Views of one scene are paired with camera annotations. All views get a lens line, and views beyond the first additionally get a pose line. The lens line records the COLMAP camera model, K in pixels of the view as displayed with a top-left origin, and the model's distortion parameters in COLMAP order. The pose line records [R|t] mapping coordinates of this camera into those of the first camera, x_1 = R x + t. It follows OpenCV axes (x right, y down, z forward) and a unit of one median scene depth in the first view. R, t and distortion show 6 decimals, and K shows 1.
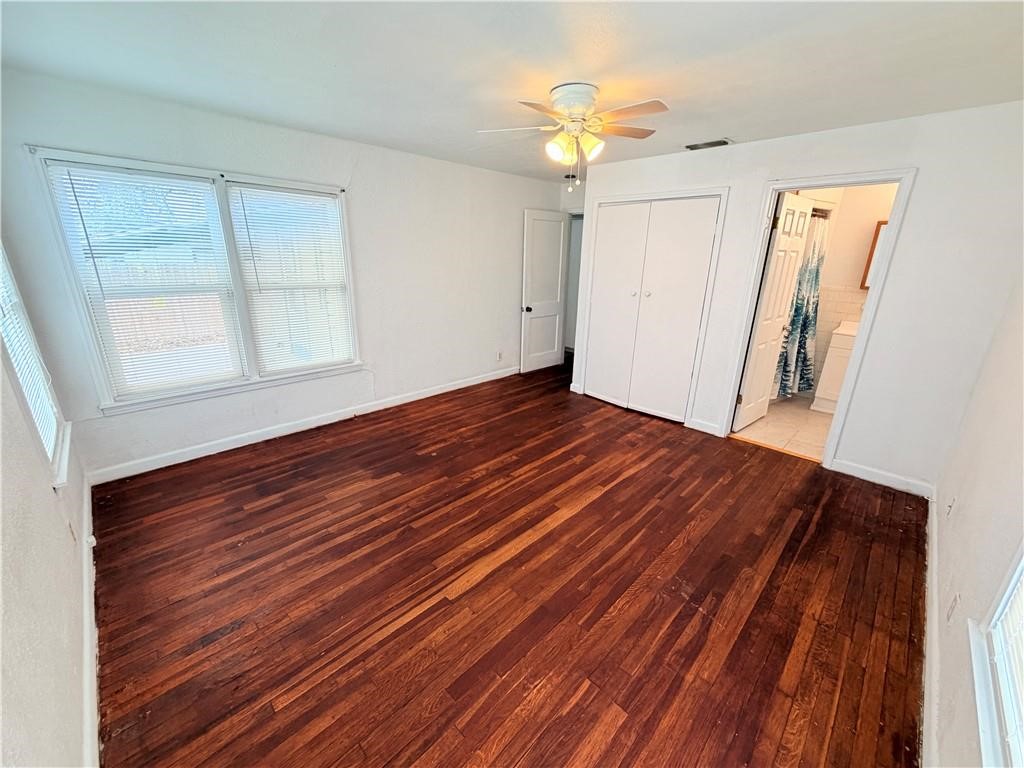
lens RADIAL K [[408.8, 0, 508.9], [0, 408.8, 383.6], [0, 0, 1]] dist [0.000533, 0.000213]
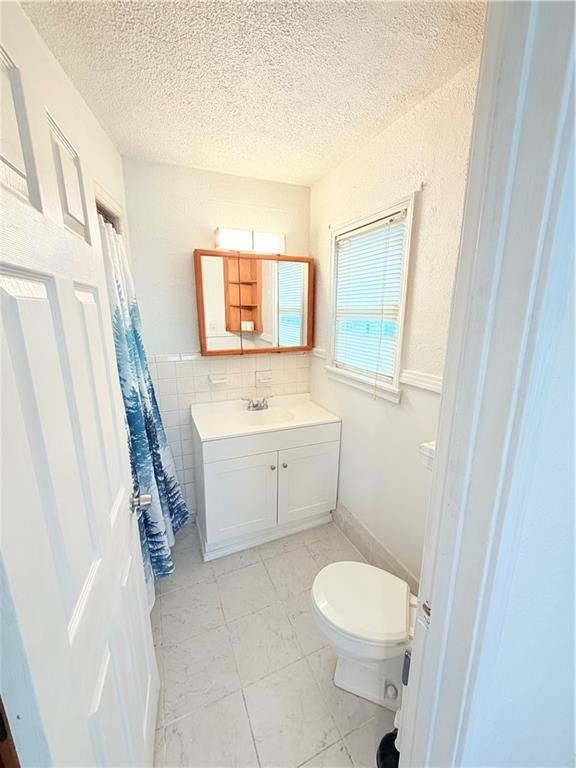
lens RADIAL K [[306.6, 0, 288.4], [0, 306.6, 382.7], [0, 0, 1]] dist [0.000533, 0.000213]
pose [[0.372492, -0.231325, 0.898743, 0.454334], [0.289537, 0.949065, 0.124276, -0.205237], [-0.881713, 0.213928, 0.420496, 0.667221]]
